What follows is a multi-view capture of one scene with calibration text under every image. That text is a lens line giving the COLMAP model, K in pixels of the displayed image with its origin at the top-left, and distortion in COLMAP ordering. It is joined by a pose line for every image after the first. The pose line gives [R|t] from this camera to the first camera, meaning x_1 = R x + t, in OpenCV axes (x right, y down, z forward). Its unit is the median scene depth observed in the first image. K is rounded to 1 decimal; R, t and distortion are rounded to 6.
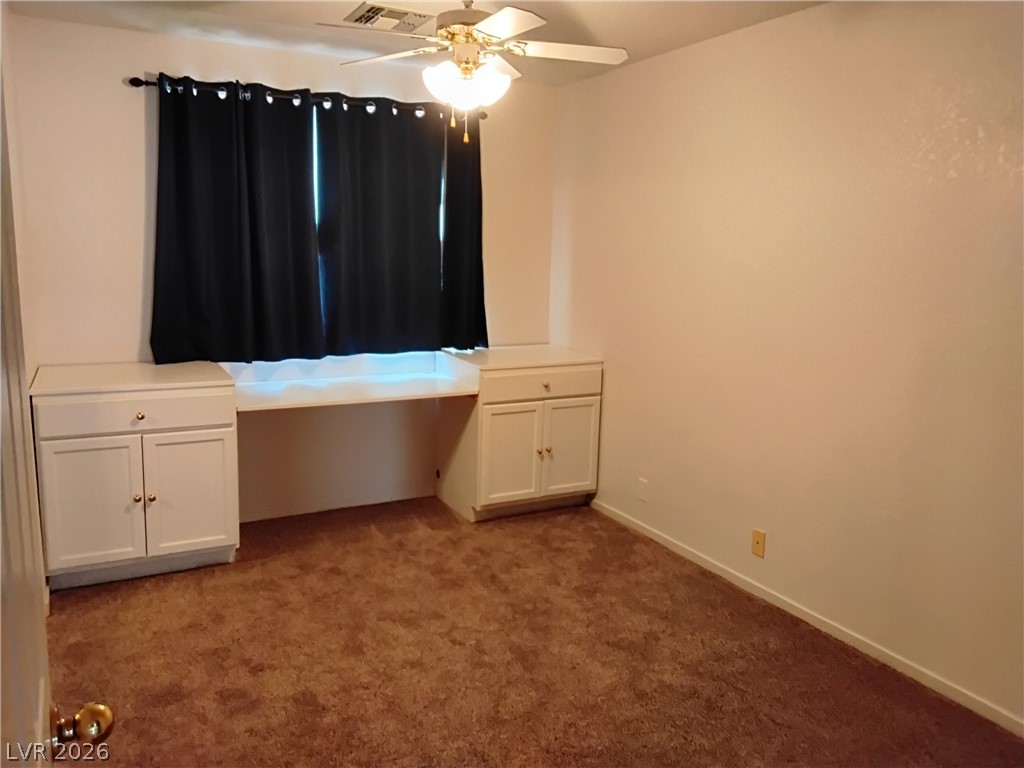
lens RADIAL K [[788.4, 0, 510.6], [0, 788.4, 374.9], [0, 0, 1]] dist [0.114046, -0.152059]
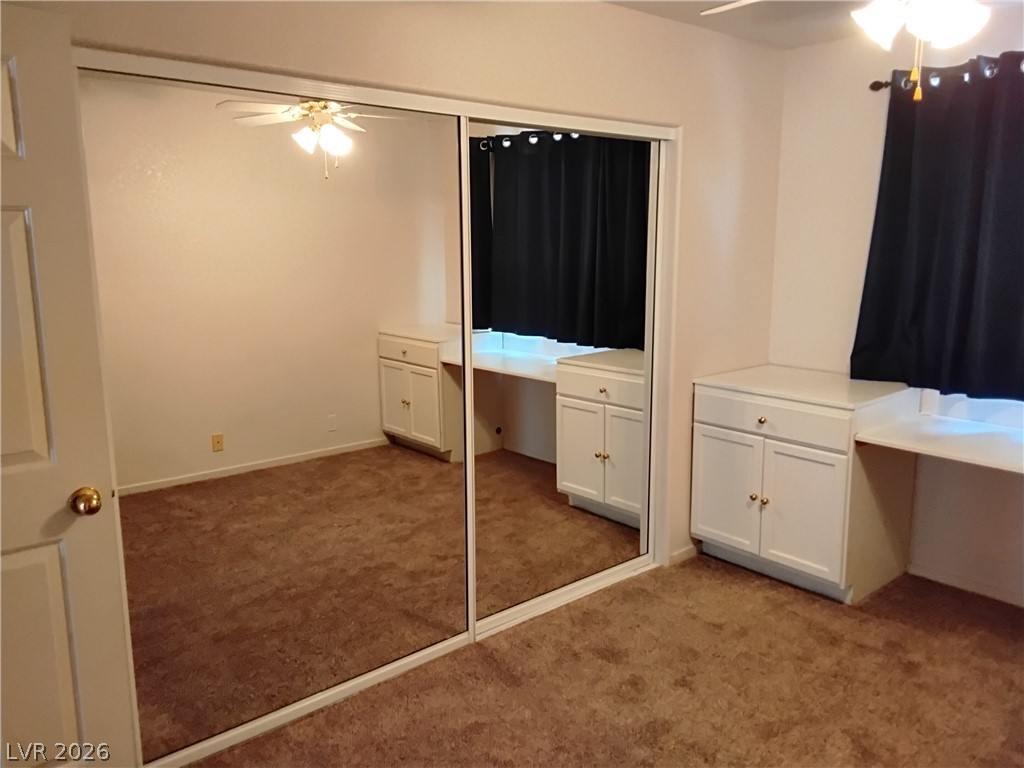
lens RADIAL K [[788.4, 0, 510.6], [0, 788.4, 374.9], [0, 0, 1]] dist [0.114046, -0.152059]
pose [[0.213670, 0.139885, -0.966839, 0.448370], [-0.144828, 0.983294, 0.110258, -0.071526], [0.966111, 0.116467, 0.230360, 0.430283]]
